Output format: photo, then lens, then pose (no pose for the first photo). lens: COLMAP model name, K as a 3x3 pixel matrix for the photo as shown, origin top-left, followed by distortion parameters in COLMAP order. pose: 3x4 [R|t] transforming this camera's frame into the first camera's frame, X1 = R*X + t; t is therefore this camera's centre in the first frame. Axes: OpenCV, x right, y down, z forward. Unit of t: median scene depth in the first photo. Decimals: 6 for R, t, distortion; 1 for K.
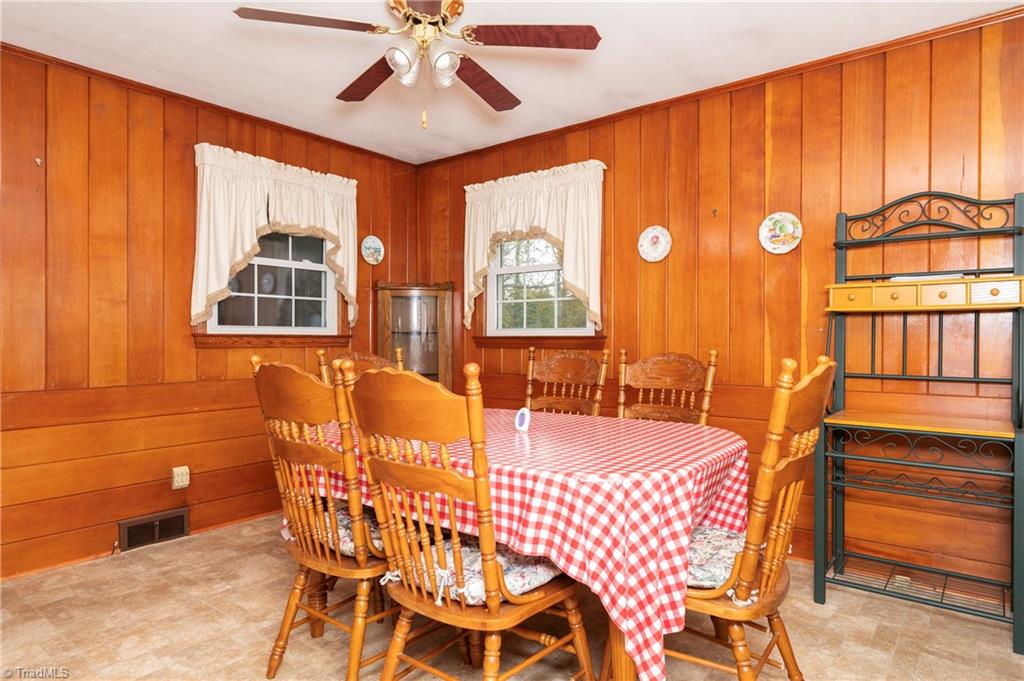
lens RADIAL K [[606.6, 0, 512.0], [0, 606.6, 340.5], [0, 0, 1]] dist [0.000204, 0.000372]
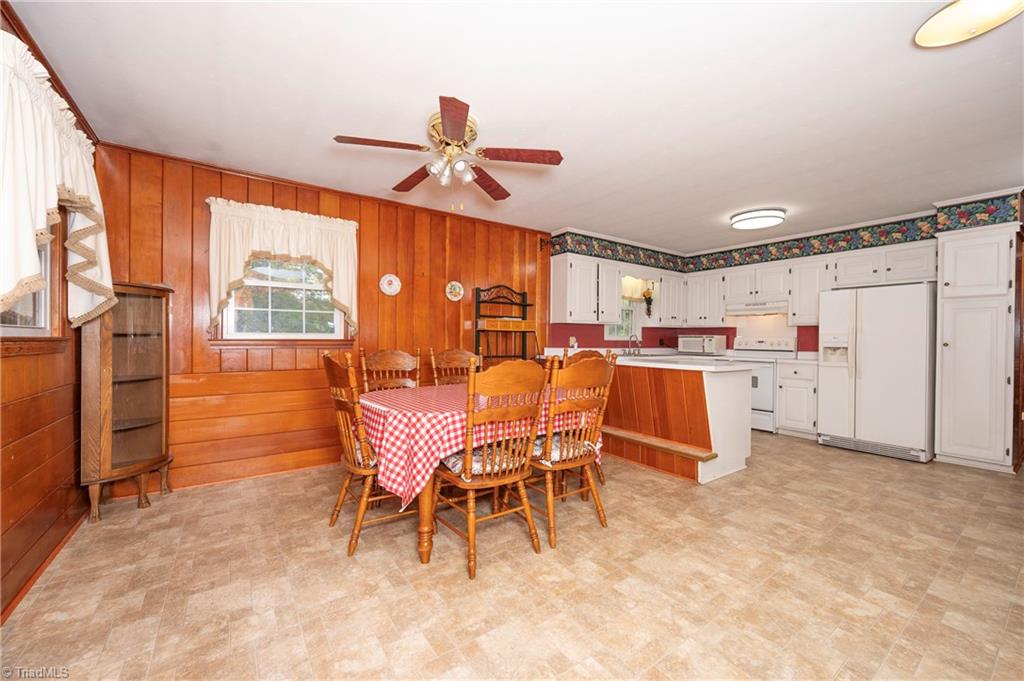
lens RADIAL K [[403.0, 0, 512.0], [0, 403.0, 340.5], [0, 0, 1]] dist [0.000419, -0.000212]
pose [[0.275358, -0.007786, 0.961310, -1.689953], [-0.008062, 0.999913, 0.010407, -0.042891], [-0.961308, -0.010616, 0.275272, 0.830112]]
